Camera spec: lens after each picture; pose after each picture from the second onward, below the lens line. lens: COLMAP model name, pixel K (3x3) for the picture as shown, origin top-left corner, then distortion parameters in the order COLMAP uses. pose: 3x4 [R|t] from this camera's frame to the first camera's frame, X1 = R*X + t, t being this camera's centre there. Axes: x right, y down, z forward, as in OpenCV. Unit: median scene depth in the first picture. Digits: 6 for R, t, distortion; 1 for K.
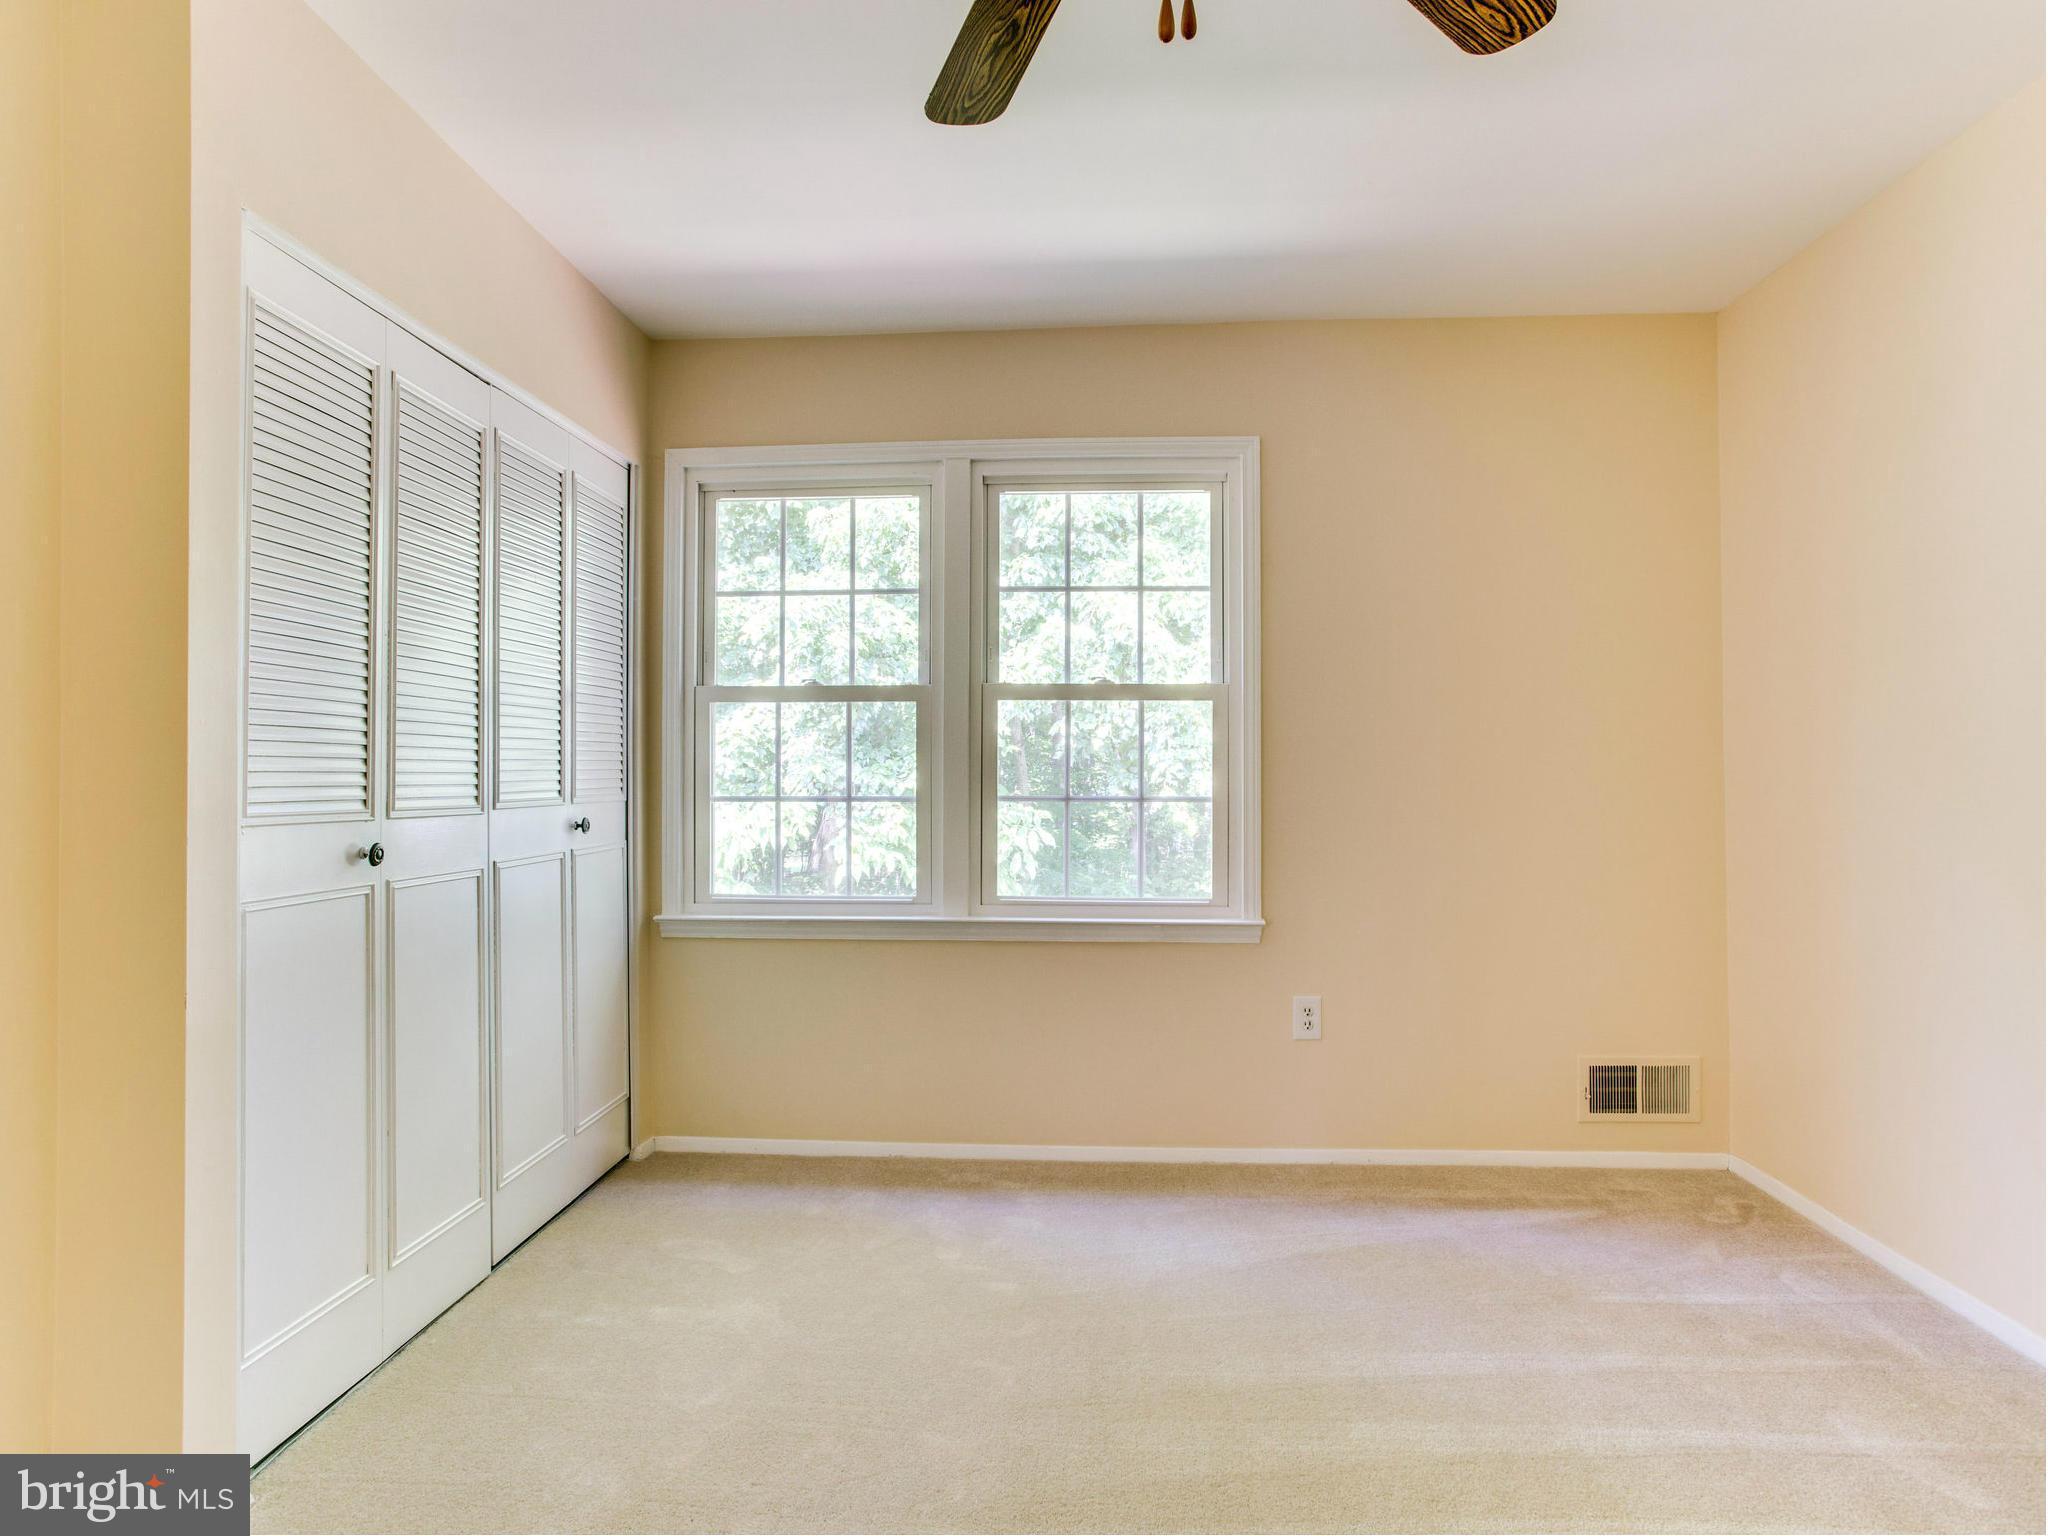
lens RADIAL K [[1136.2, 0, 1015.3], [0, 1136.2, 748.1], [0, 0, 1]] dist [-0.036491, 0.025502]
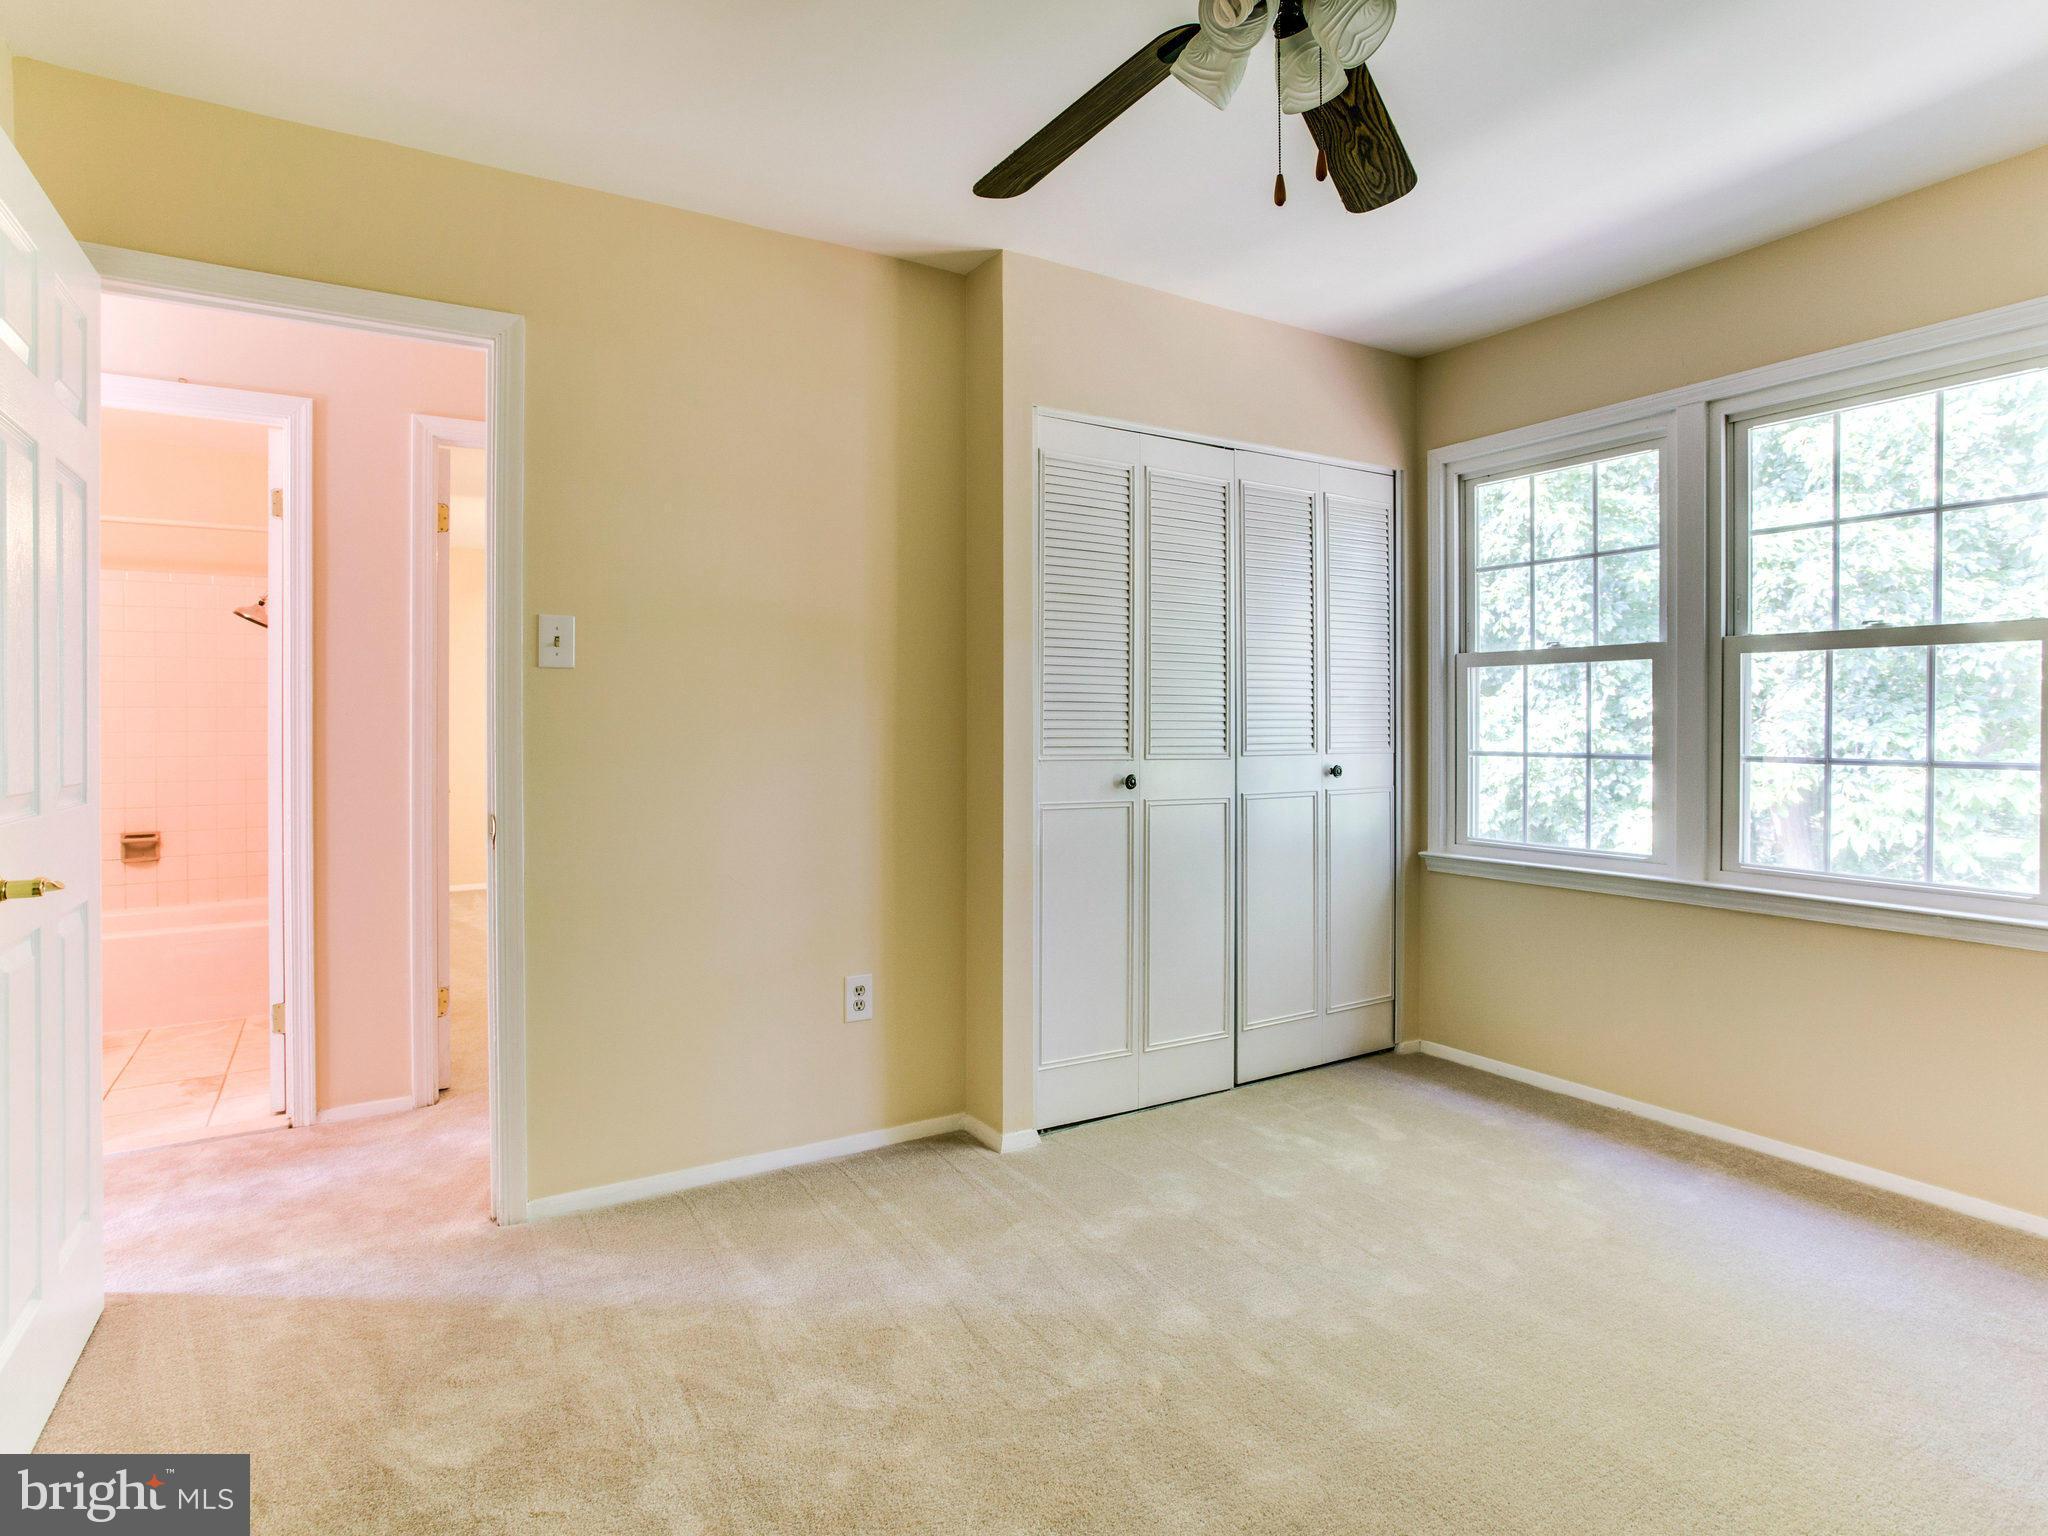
lens RADIAL K [[1146.1, 0, 1023.2], [0, 1146.1, 717.4], [0, 0, 1]] dist [-0.001156, 0.026401]
pose [[0.587512, -0.003876, -0.809207, 0.403208], [0.014245, 0.999883, 0.005553, -0.003678], [0.809090, -0.014790, 0.587498, -0.032181]]
